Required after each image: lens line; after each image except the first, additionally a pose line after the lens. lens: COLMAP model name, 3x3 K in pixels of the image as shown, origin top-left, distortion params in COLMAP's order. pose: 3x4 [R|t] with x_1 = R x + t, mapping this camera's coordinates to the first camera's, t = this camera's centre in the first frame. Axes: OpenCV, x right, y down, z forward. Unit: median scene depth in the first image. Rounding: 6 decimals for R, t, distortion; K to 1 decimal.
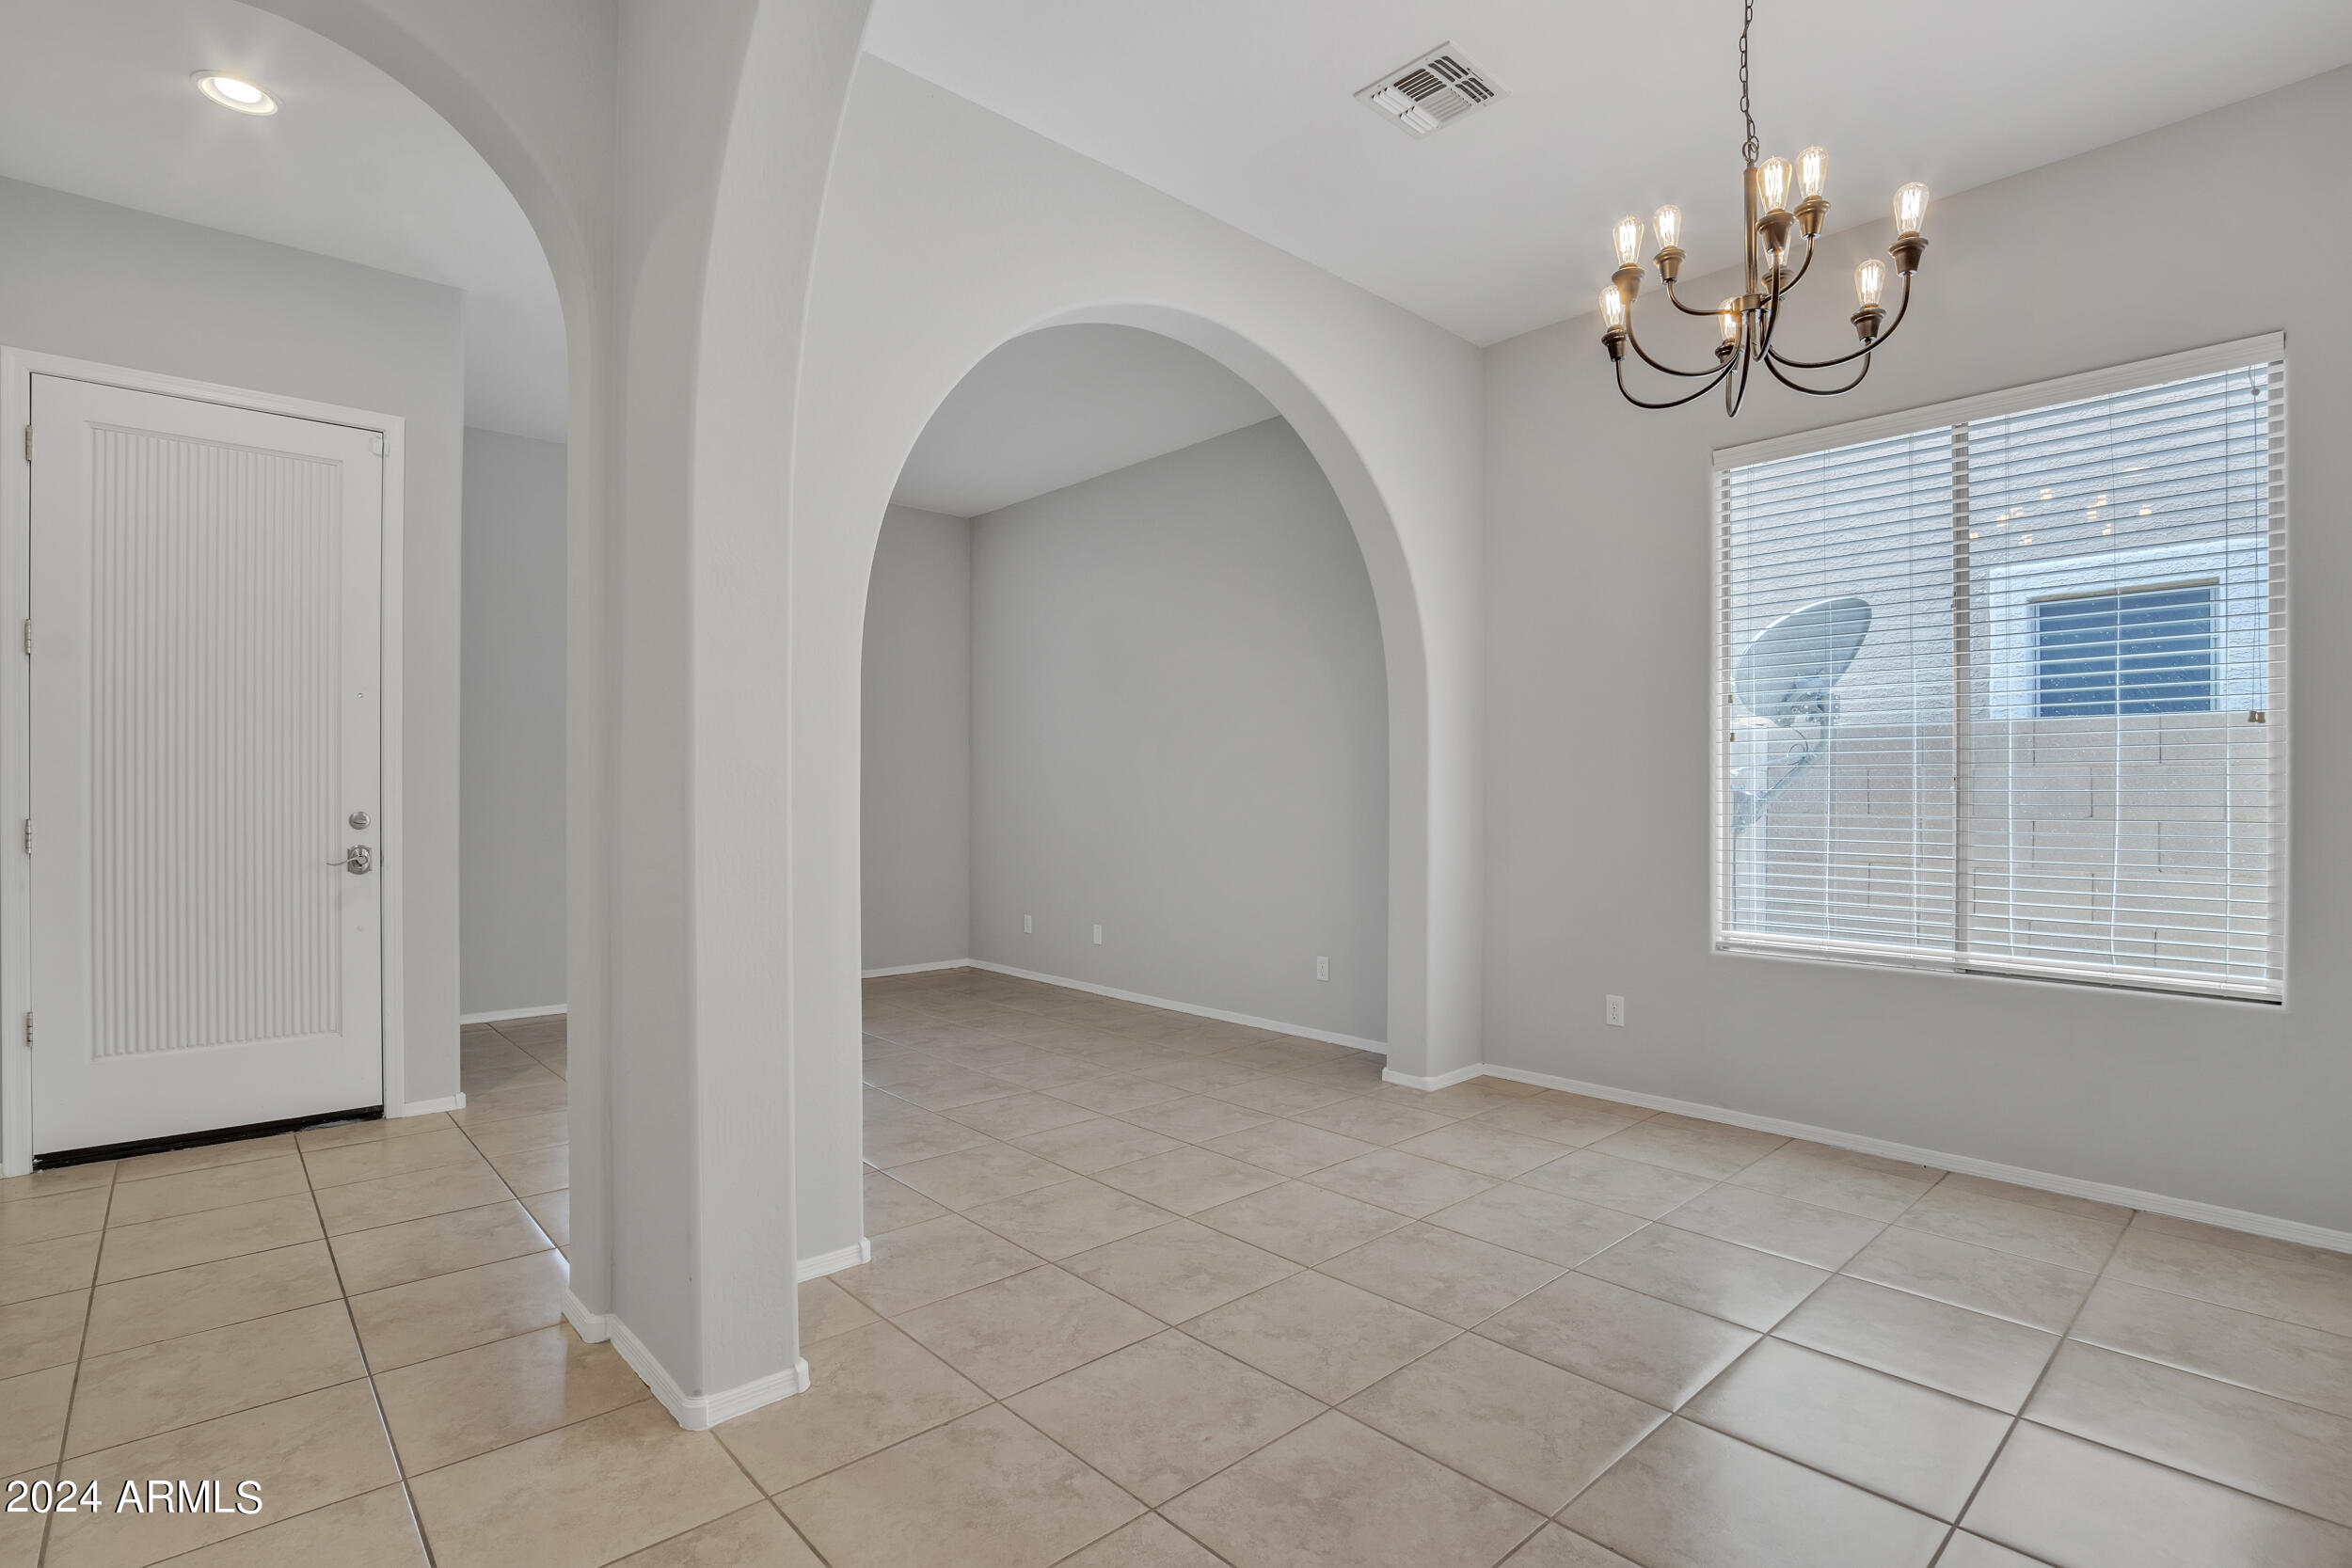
lens RADIAL K [[1118.4, 0, 1172.3], [0, 1118.4, 800.0], [0, 0, 1]] dist [-0.033507, 0.004649]
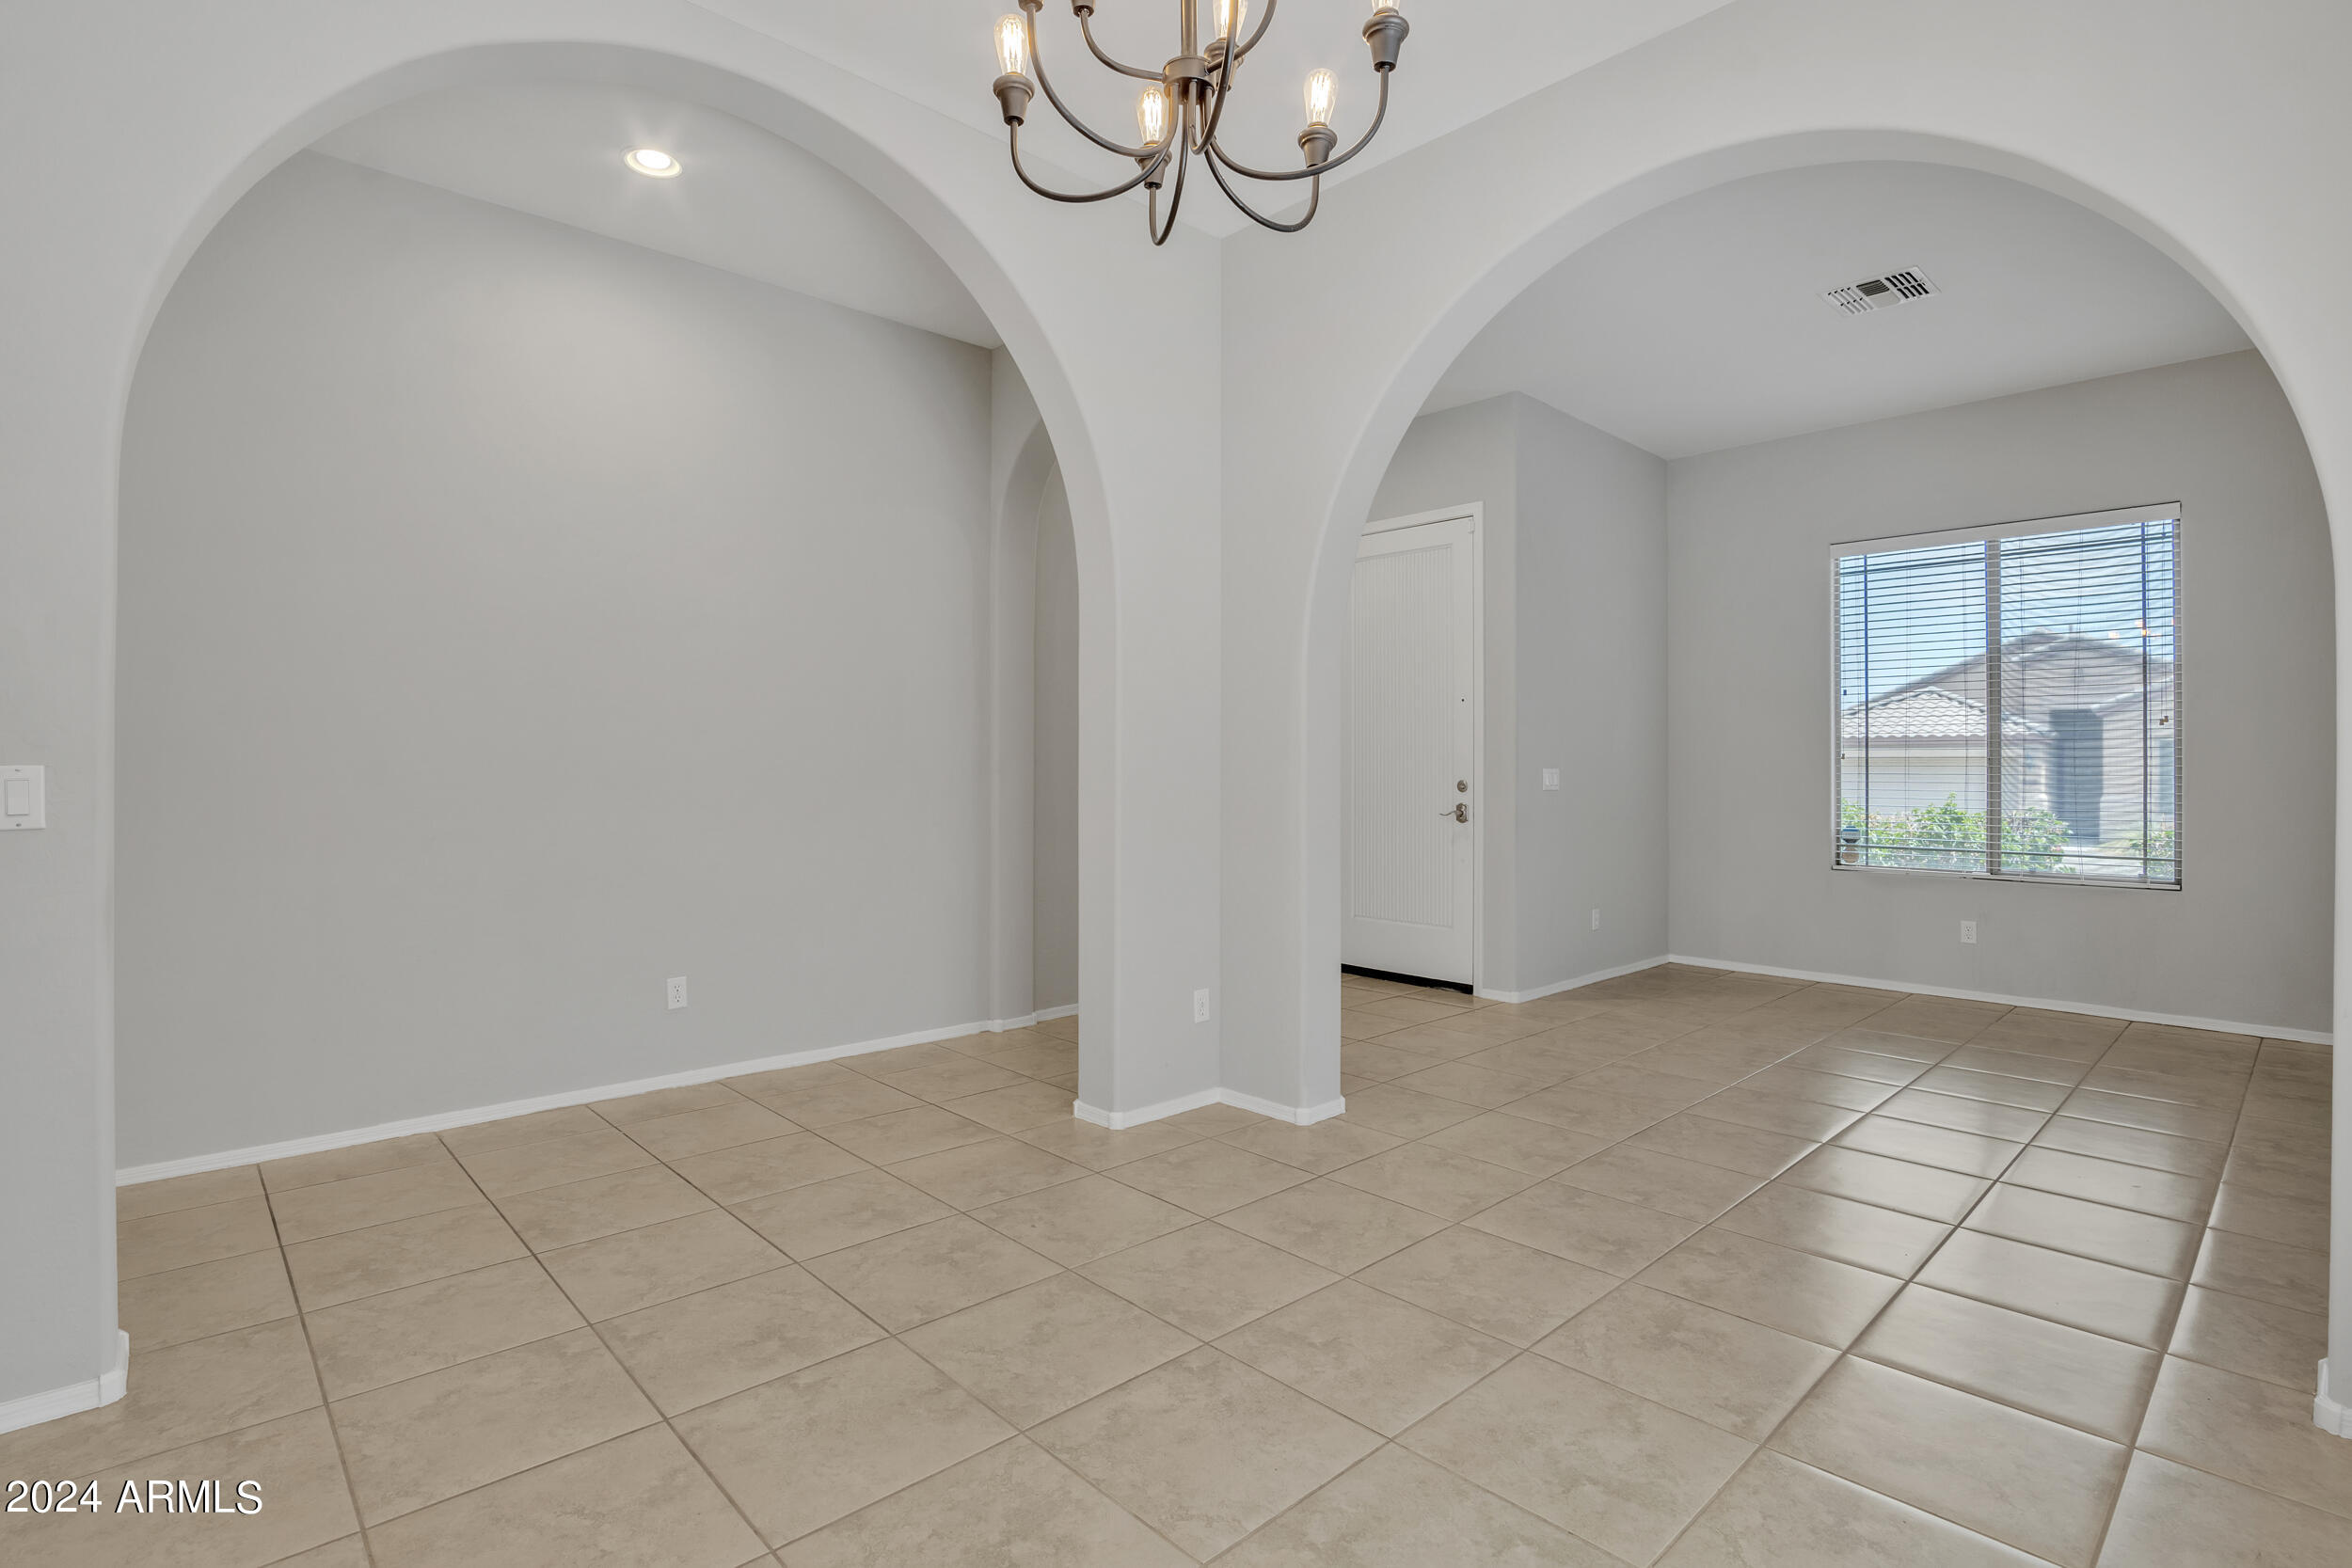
lens RADIAL K [[1127.8, 0, 1171.7], [0, 1127.8, 765.7], [0, 0, 1]] dist [-0.033500, 0.000310]
pose [[0.015281, -0.000525, -0.999883, 0.859961], [-0.009399, 0.999956, -0.000668, -0.003806], [0.999839, 0.009408, 0.015276, 0.679260]]
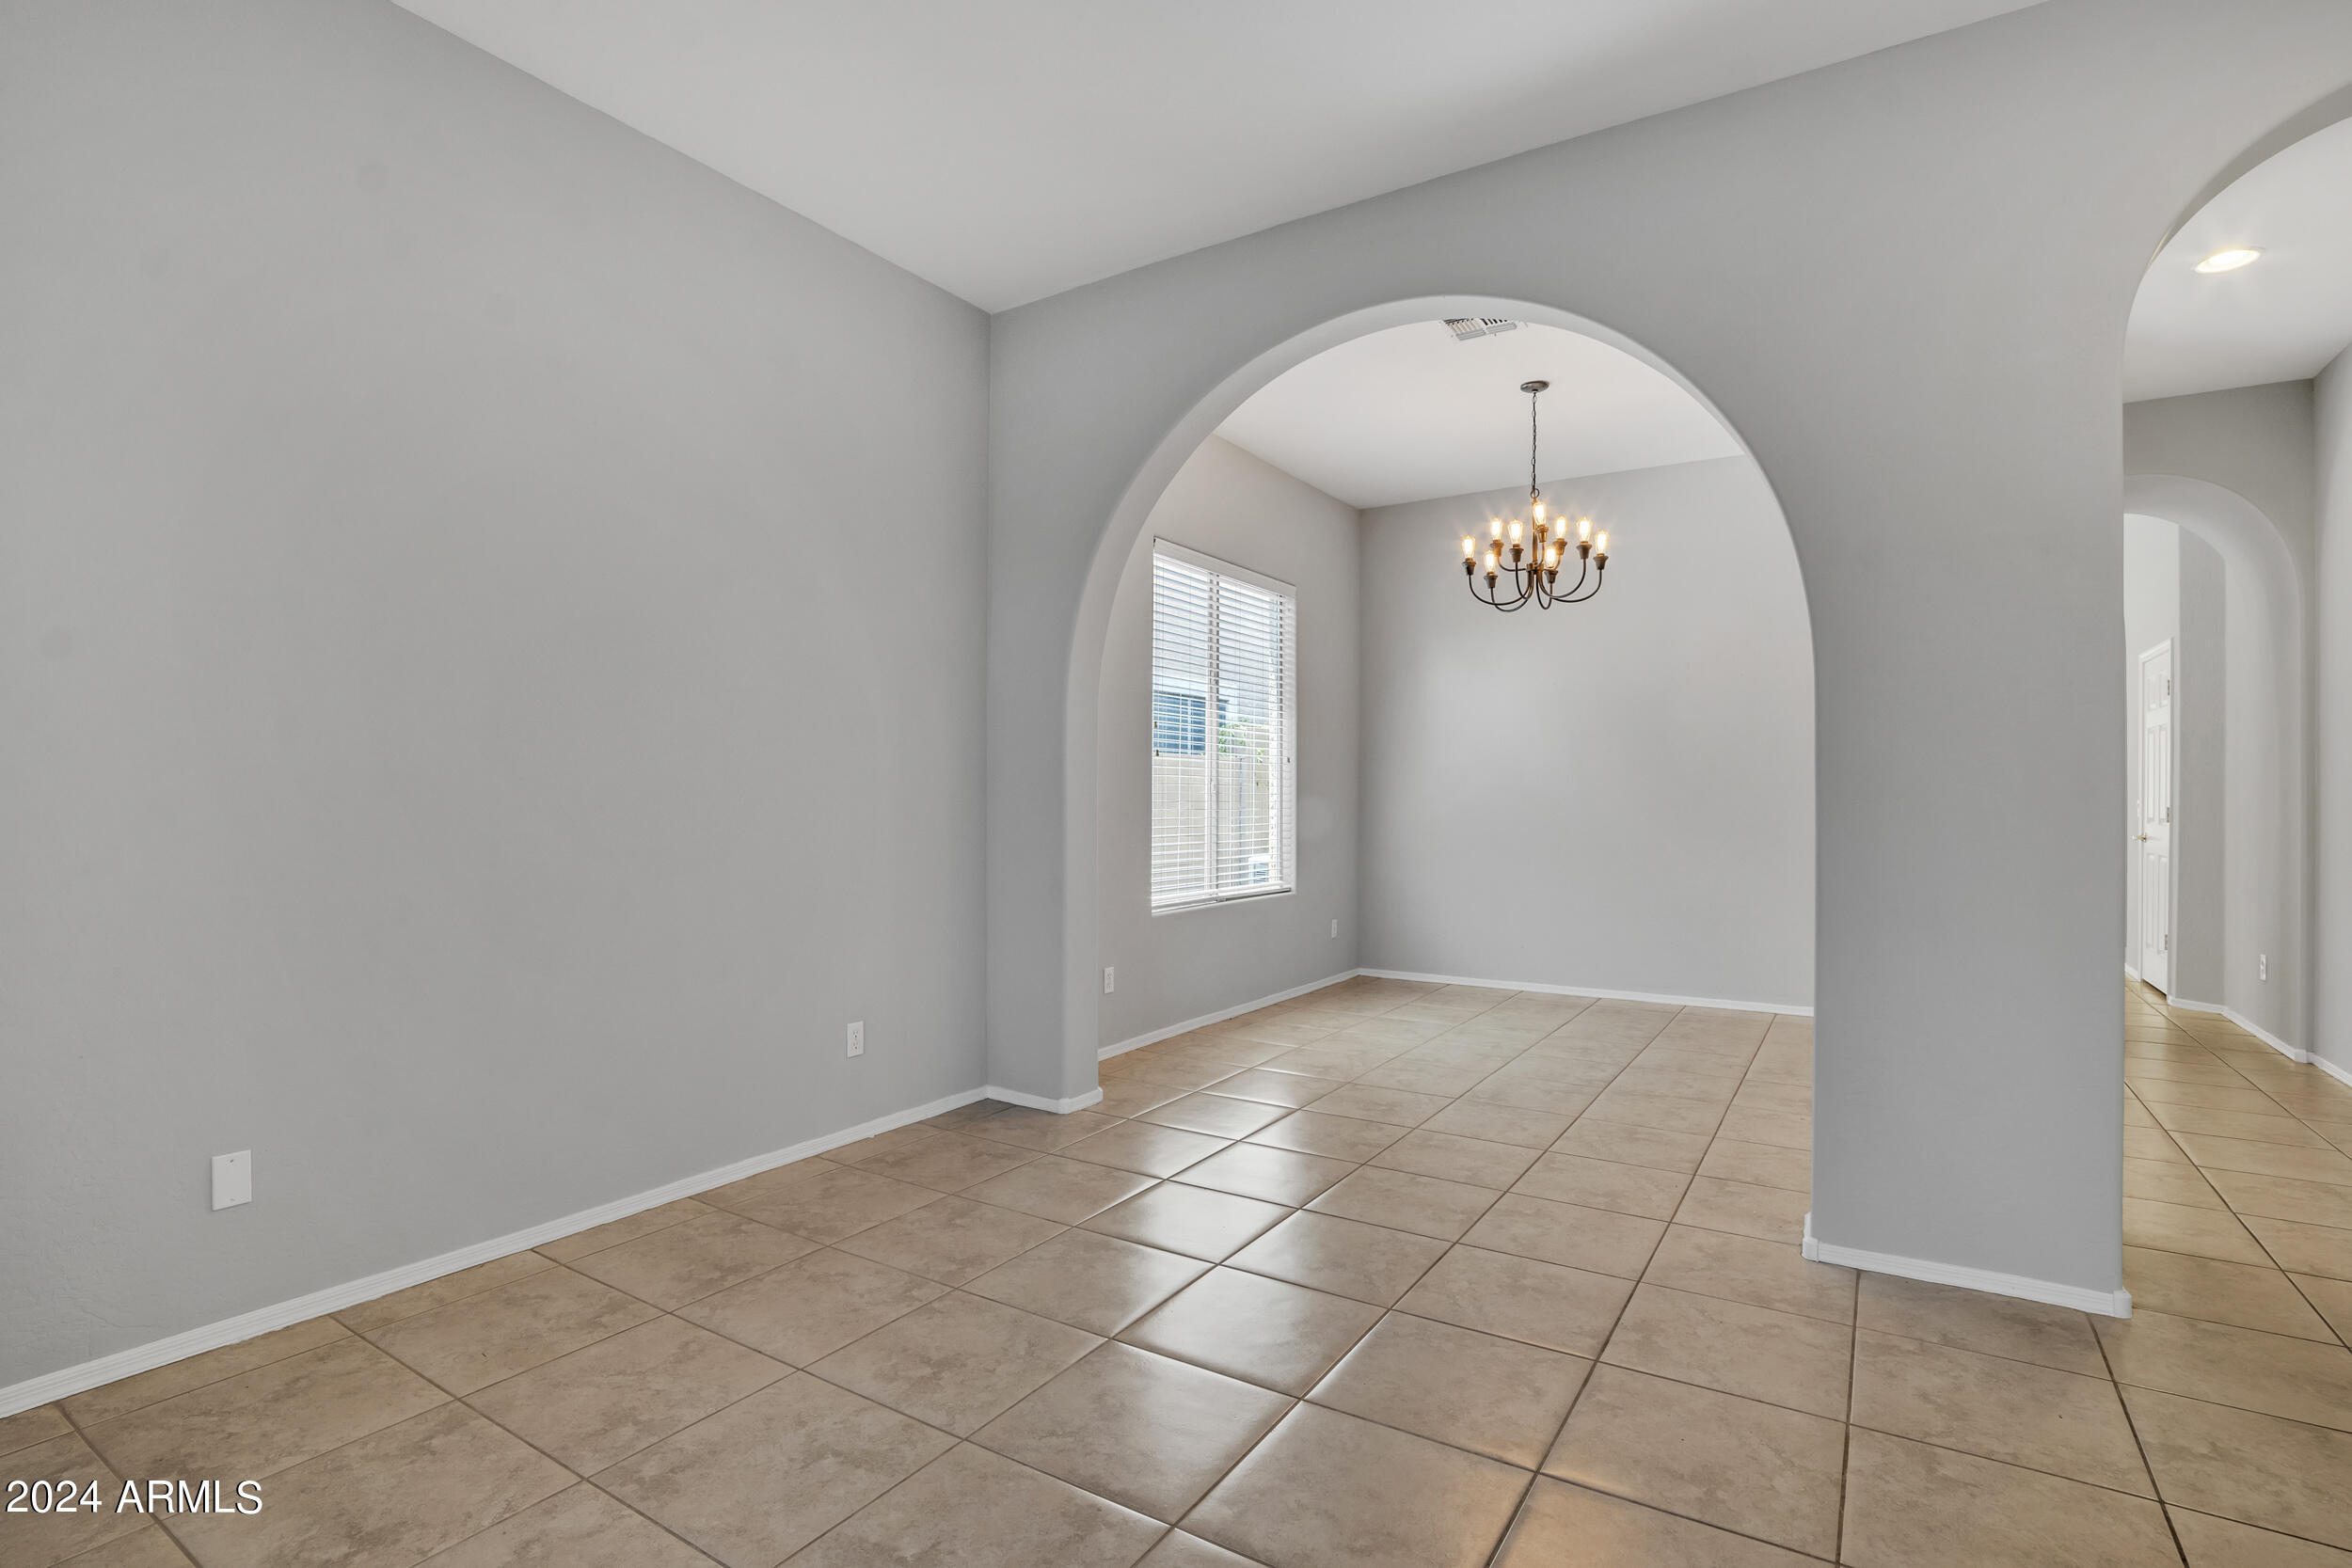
lens RADIAL K [[1118.4, 0, 1172.3], [0, 1118.4, 800.0], [0, 0, 1]] dist [-0.033507, 0.004649]
pose [[-0.260100, -0.003083, 0.965577, -0.943736], [0.002706, 0.999989, 0.003922, -0.006230], [-0.965578, 0.003633, -0.260089, 1.548079]]
